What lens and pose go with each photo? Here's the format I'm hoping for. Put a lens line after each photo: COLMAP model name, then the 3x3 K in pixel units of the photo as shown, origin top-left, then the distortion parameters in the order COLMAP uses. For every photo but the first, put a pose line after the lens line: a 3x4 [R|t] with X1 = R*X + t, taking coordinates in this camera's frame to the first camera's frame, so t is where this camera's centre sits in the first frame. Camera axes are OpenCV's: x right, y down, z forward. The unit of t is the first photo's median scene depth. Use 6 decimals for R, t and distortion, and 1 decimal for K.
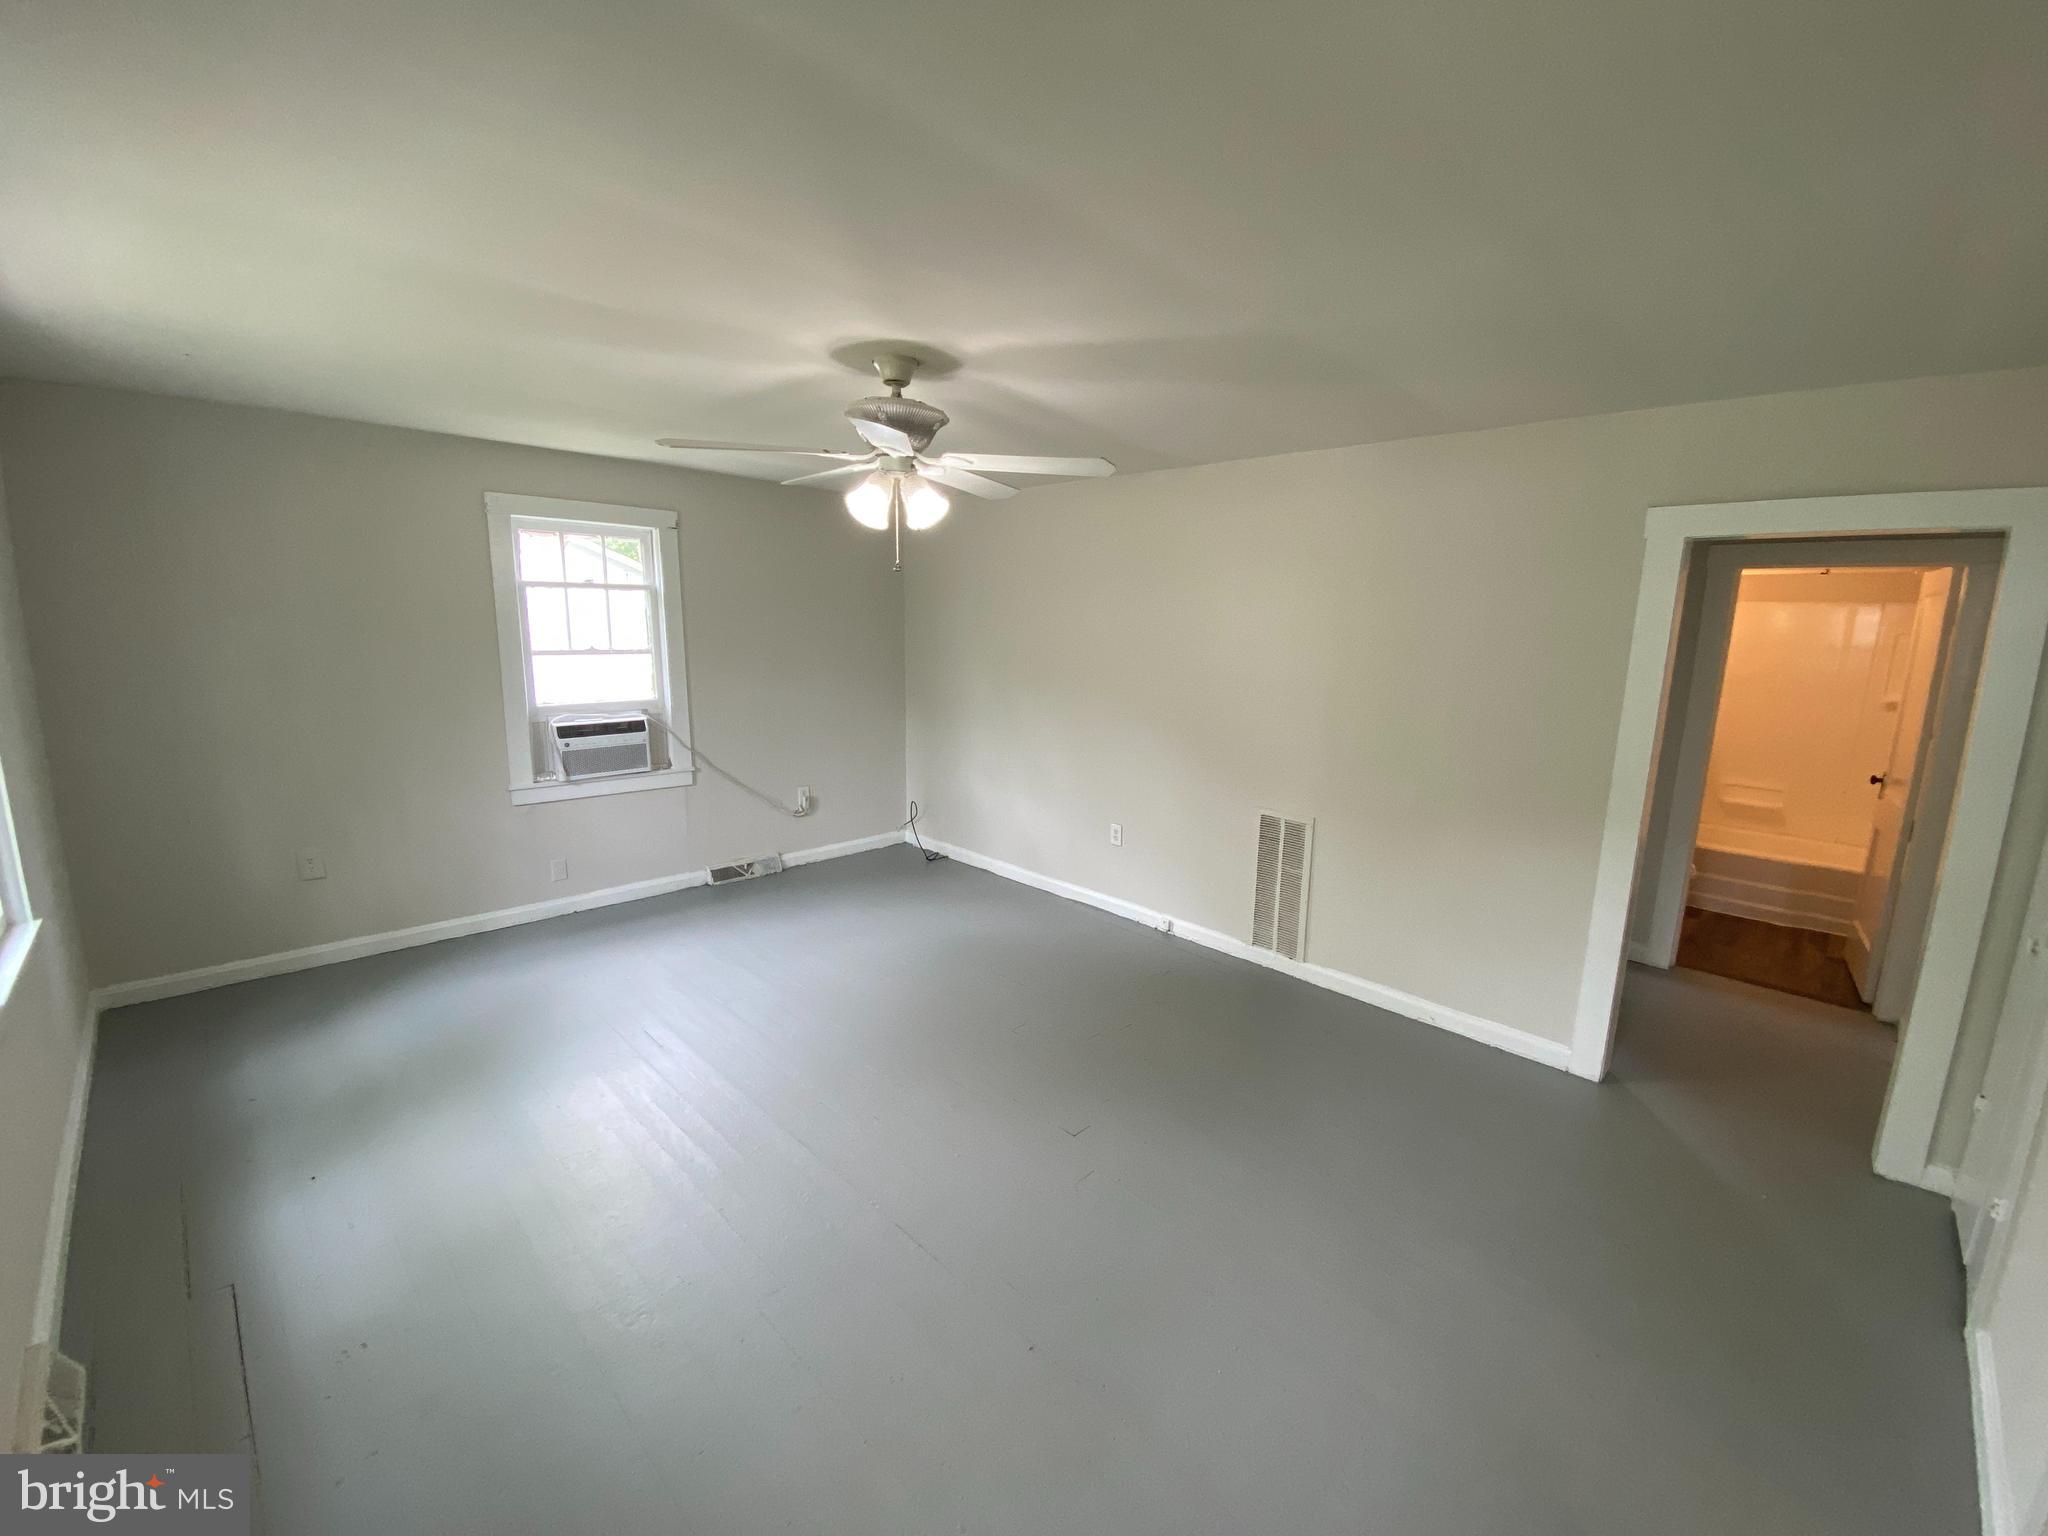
lens RADIAL K [[835.7, 0, 1024.0], [0, 835.7, 768.0], [0, 0, 1]] dist [0.002336, -0.000257]
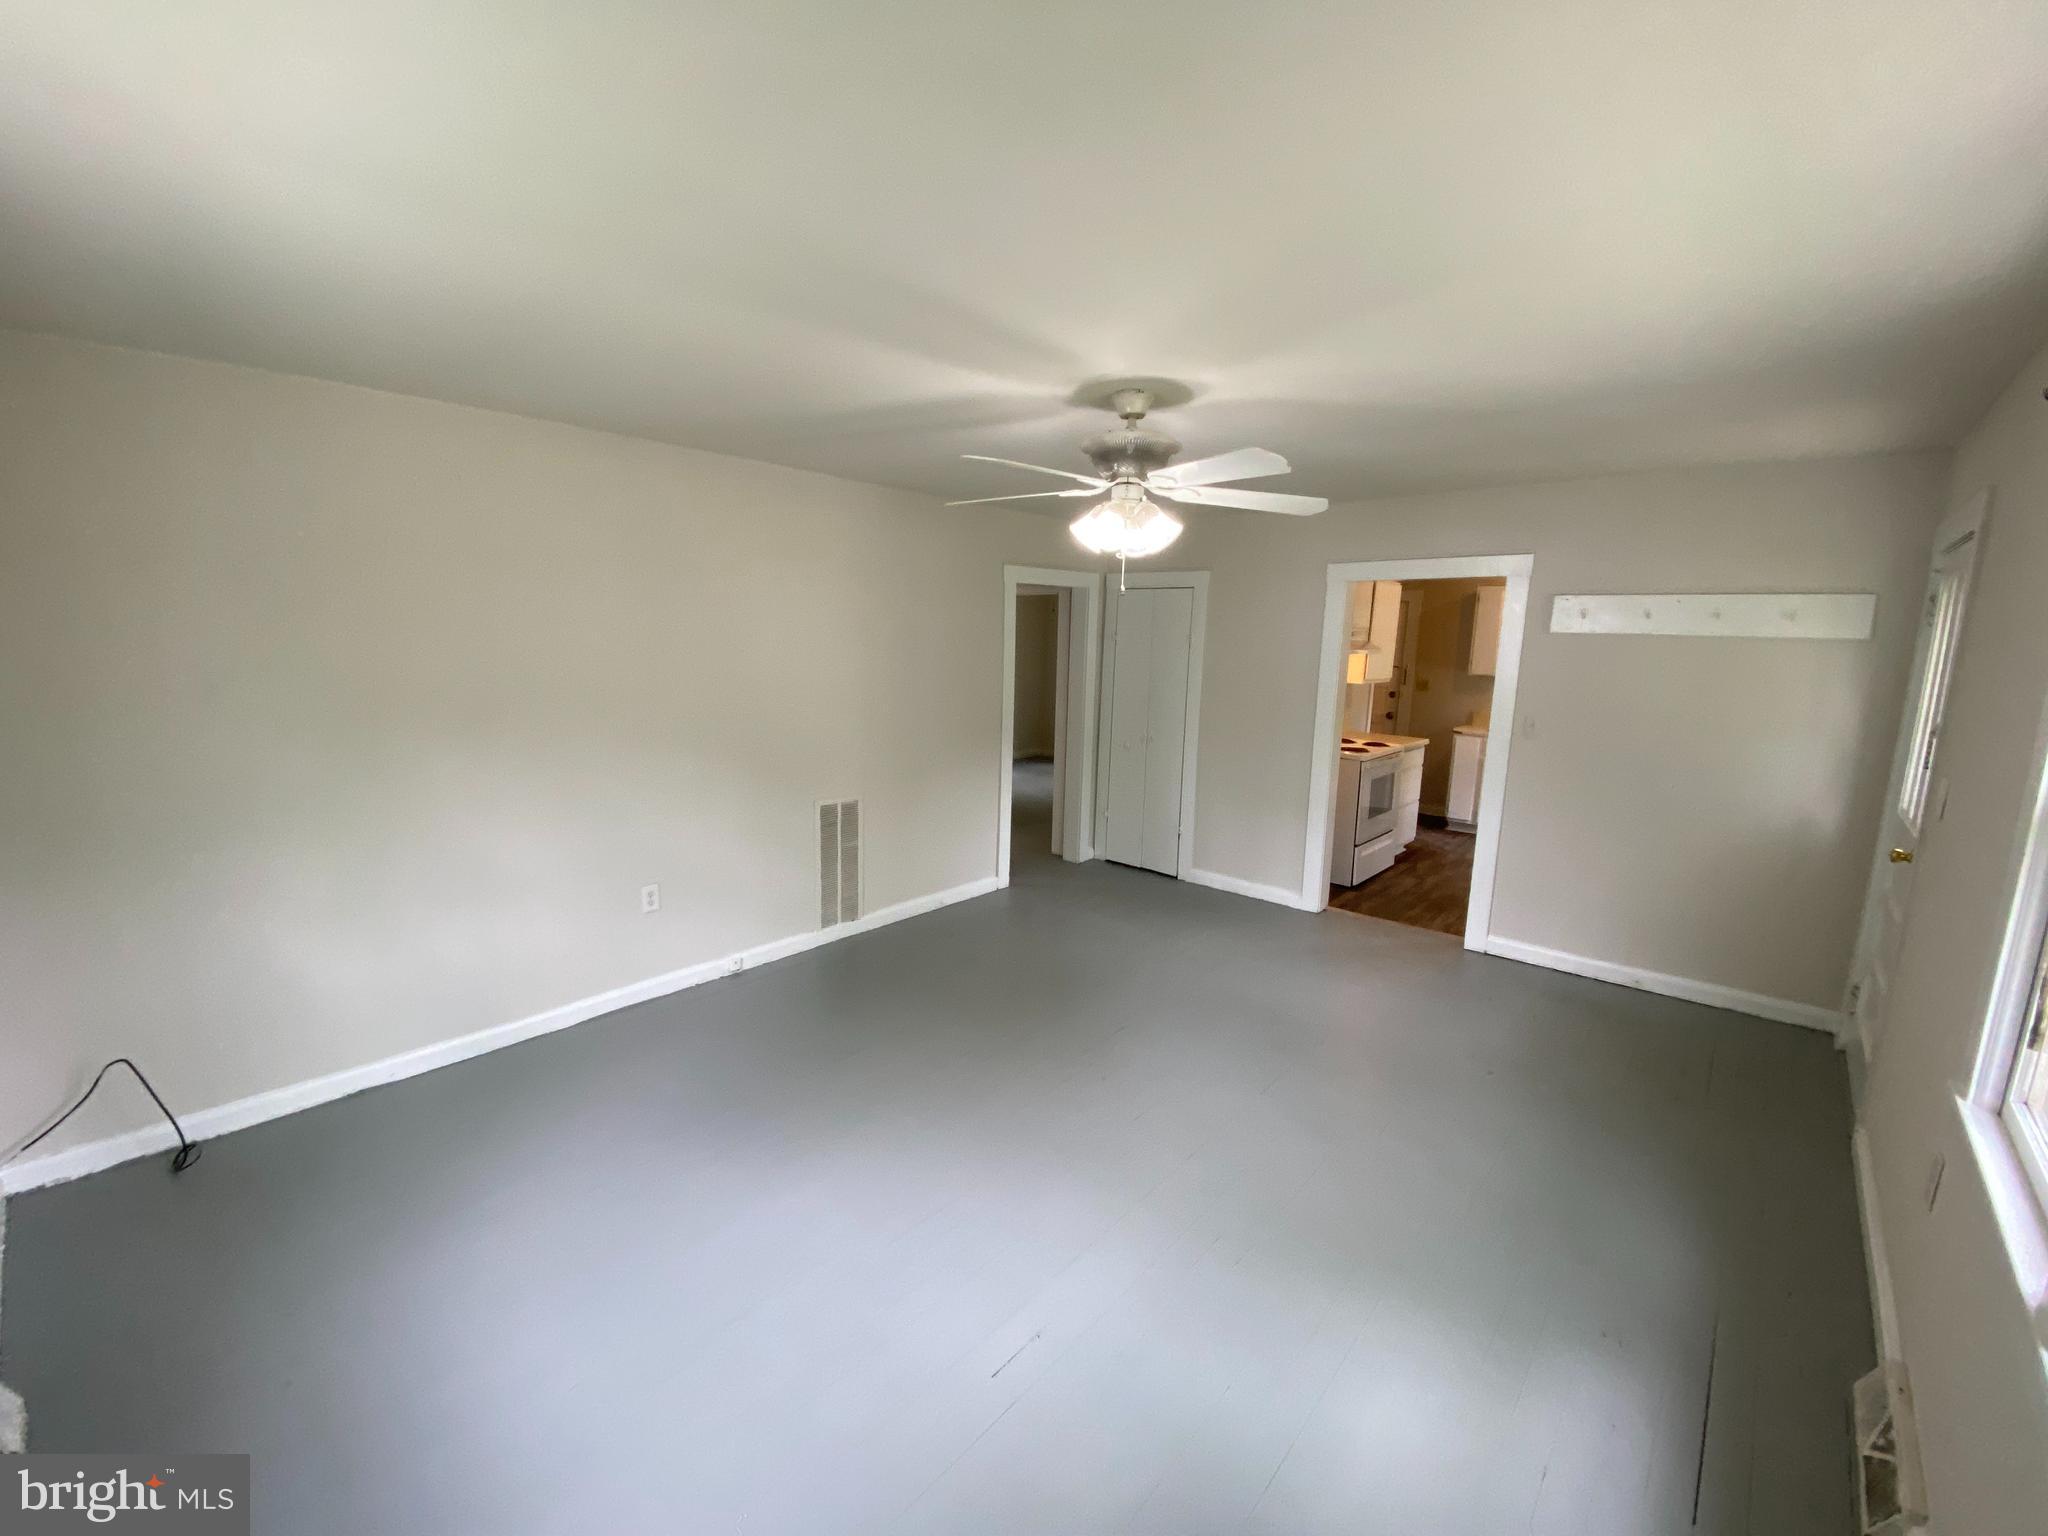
lens RADIAL K [[835.7, 0, 1024.0], [0, 835.7, 768.0], [0, 0, 1]] dist [0.002336, -0.000257]
pose [[-0.077952, -0.183422, 0.979939, -0.783583], [0.158178, 0.968204, 0.193808, -0.159725], [-0.984329, 0.170112, -0.046460, 0.789476]]
